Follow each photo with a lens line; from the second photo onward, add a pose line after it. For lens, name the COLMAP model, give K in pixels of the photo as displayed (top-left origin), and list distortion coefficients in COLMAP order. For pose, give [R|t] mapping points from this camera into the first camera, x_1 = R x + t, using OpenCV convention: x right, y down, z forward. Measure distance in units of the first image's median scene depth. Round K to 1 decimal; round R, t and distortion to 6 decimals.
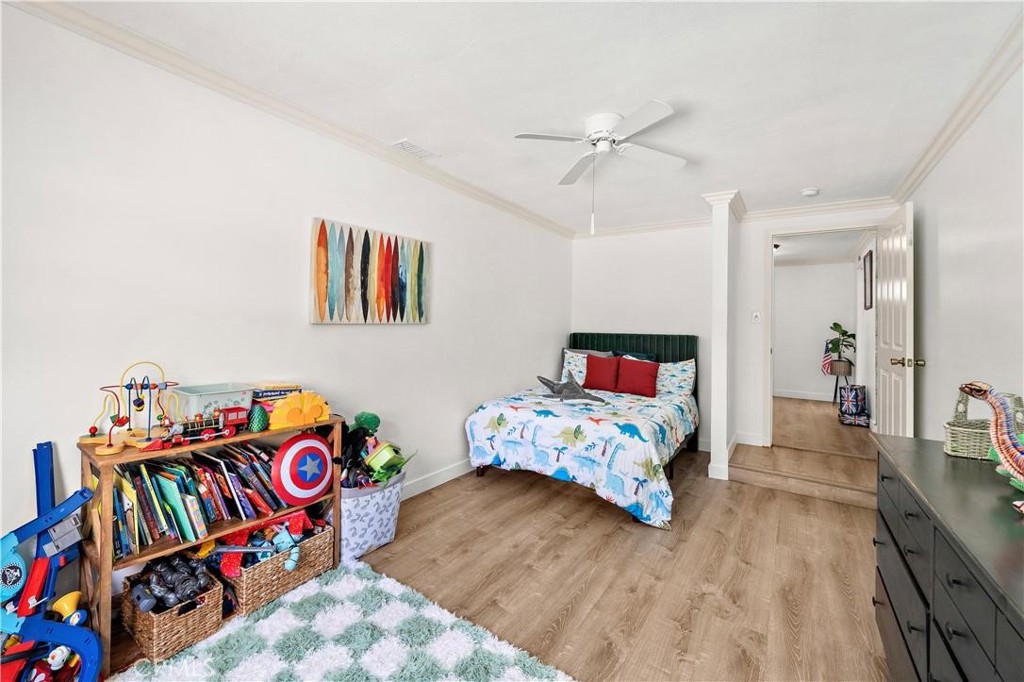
lens RADIAL K [[419.0, 0, 511.7], [0, 419.0, 318.0], [0, 0, 1]] dist [-0.000781, -0.000077]
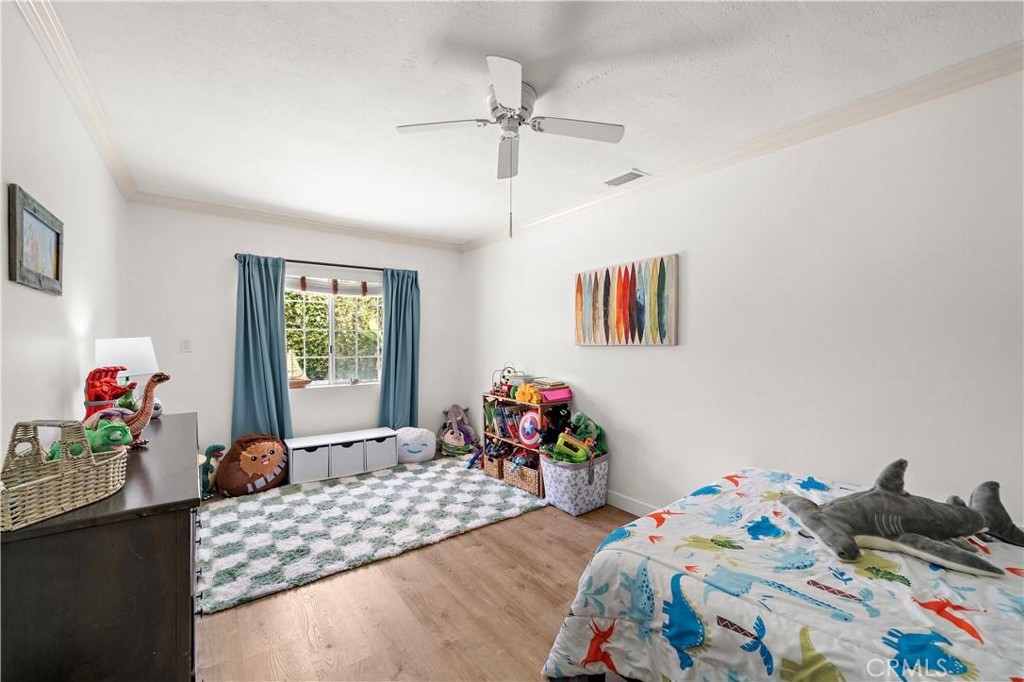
lens RADIAL K [[431.3, 0, 512.0], [0, 431.3, 341.0], [0, 0, 1]] dist [-0.001404, -0.000041]
pose [[-0.349154, -0.016494, -0.936920, 0.897683], [0.009132, 0.999738, -0.021003, 0.024300], [0.937021, -0.015889, -0.348912, 1.139759]]
